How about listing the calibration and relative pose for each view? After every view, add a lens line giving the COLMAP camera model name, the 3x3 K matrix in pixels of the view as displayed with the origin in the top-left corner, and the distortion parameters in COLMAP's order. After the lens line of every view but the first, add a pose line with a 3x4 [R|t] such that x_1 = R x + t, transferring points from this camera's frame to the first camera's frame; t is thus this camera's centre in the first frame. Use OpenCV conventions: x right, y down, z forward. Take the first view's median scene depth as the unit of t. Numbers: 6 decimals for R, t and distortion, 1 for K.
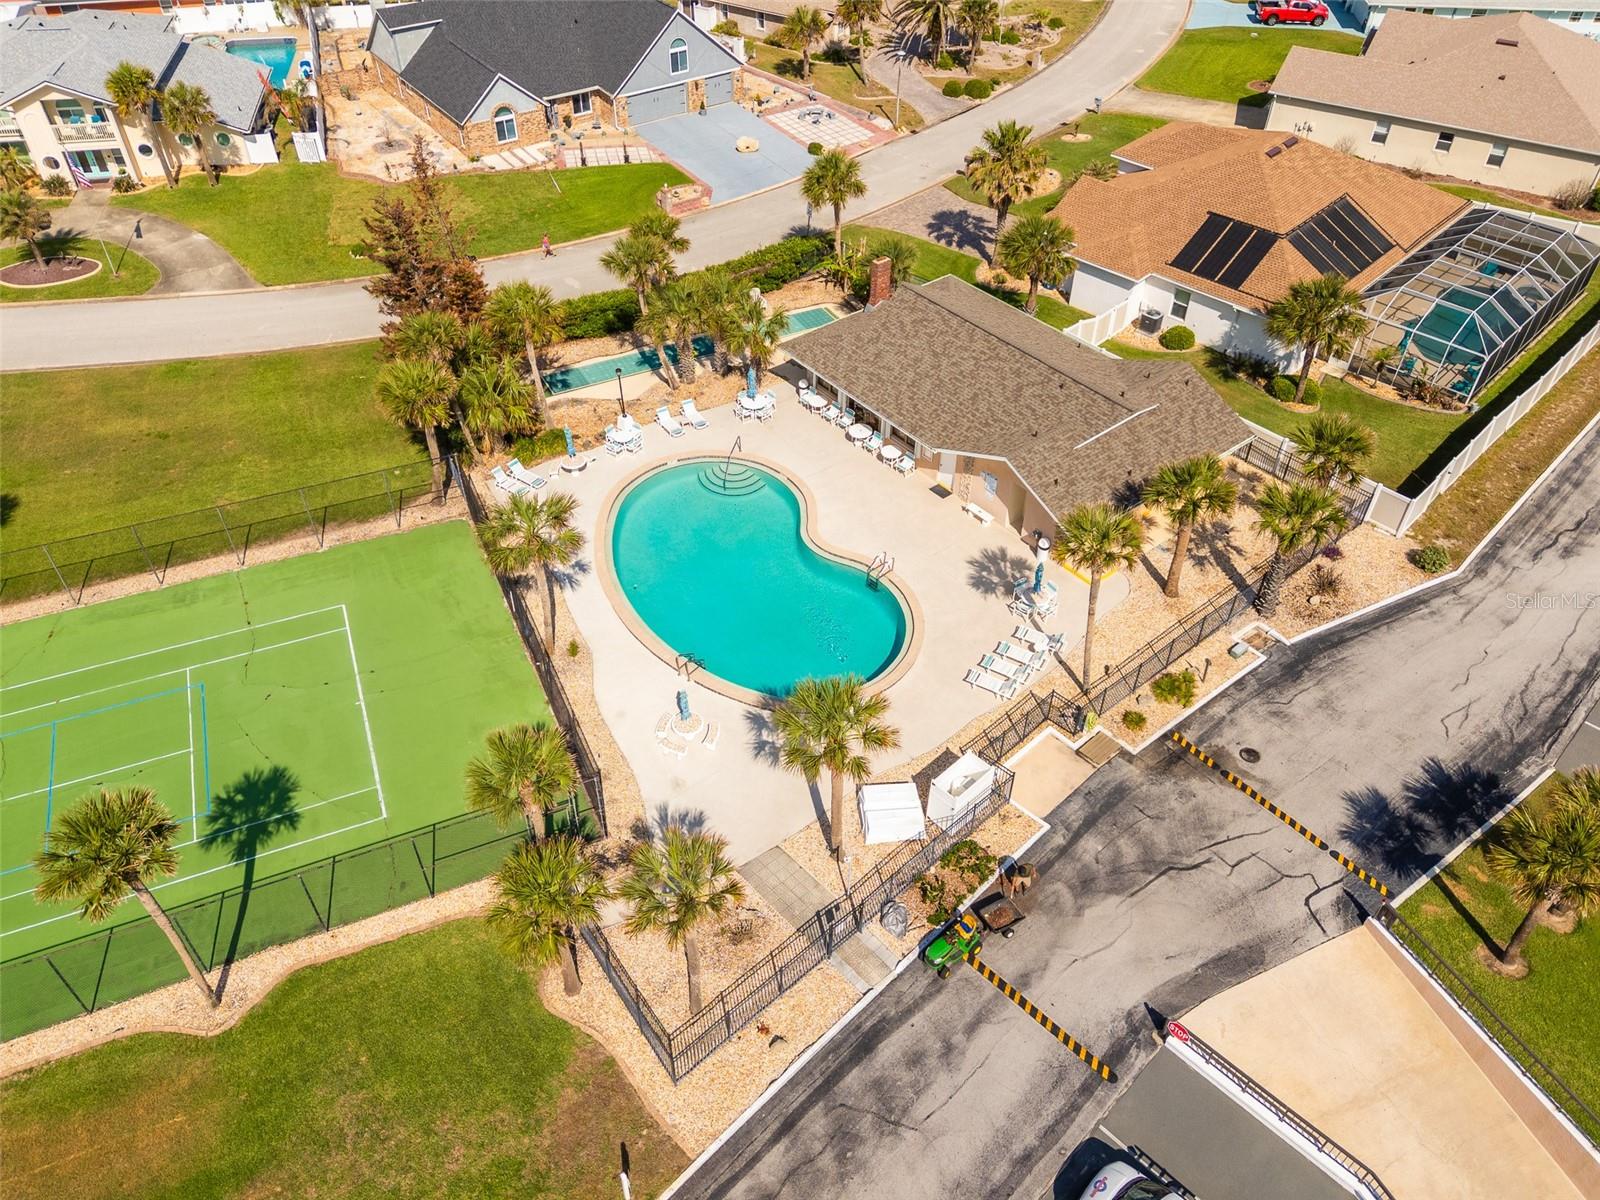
lens RADIAL K [[1168.6, 0, 800.0], [0, 1168.6, 600.0], [0, 0, 1]] dist [0.065616, -0.070524]
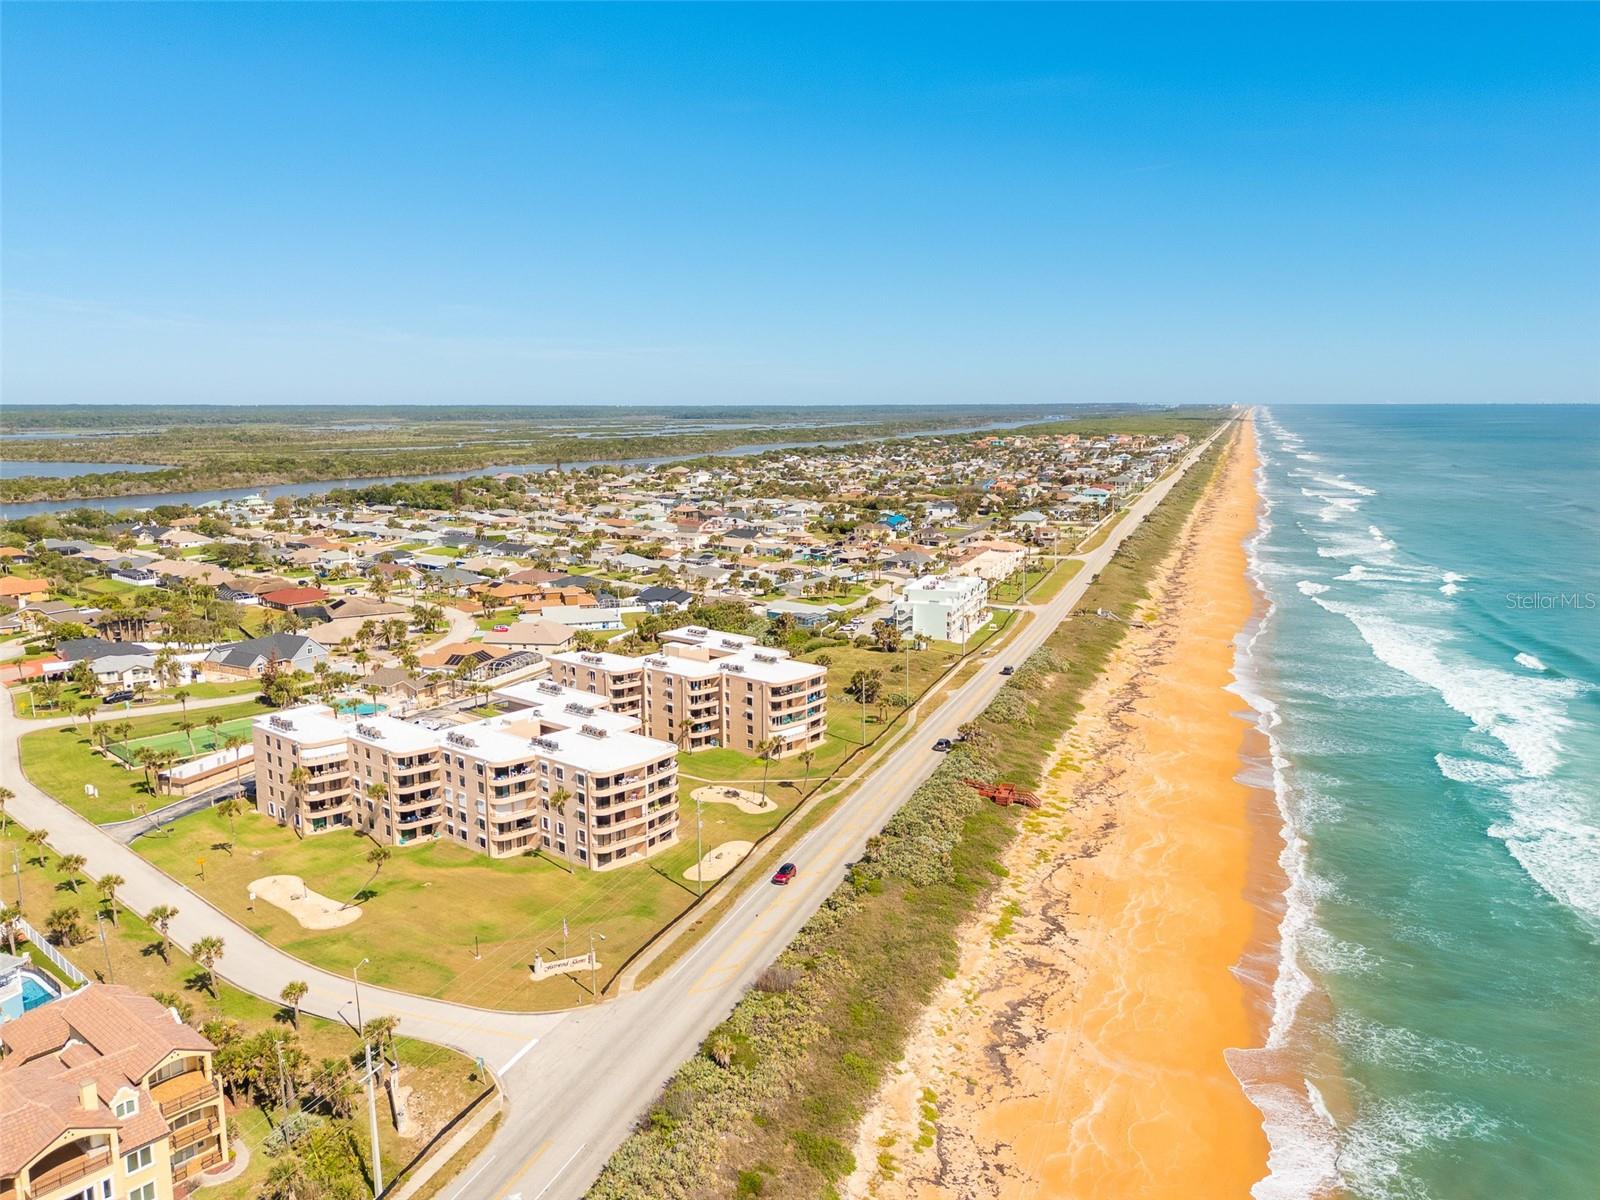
lens RADIAL K [[1168.6, 0, 800.0], [0, 1168.6, 600.0], [0, 0, 1]] dist [0.065616, -0.070524]
pose [[0.910134, -0.081626, 0.406193, -0.321278], [0.287323, 0.830694, -0.476857, 2.548940], [-0.298498, 0.550712, 0.779497, -3.795538]]
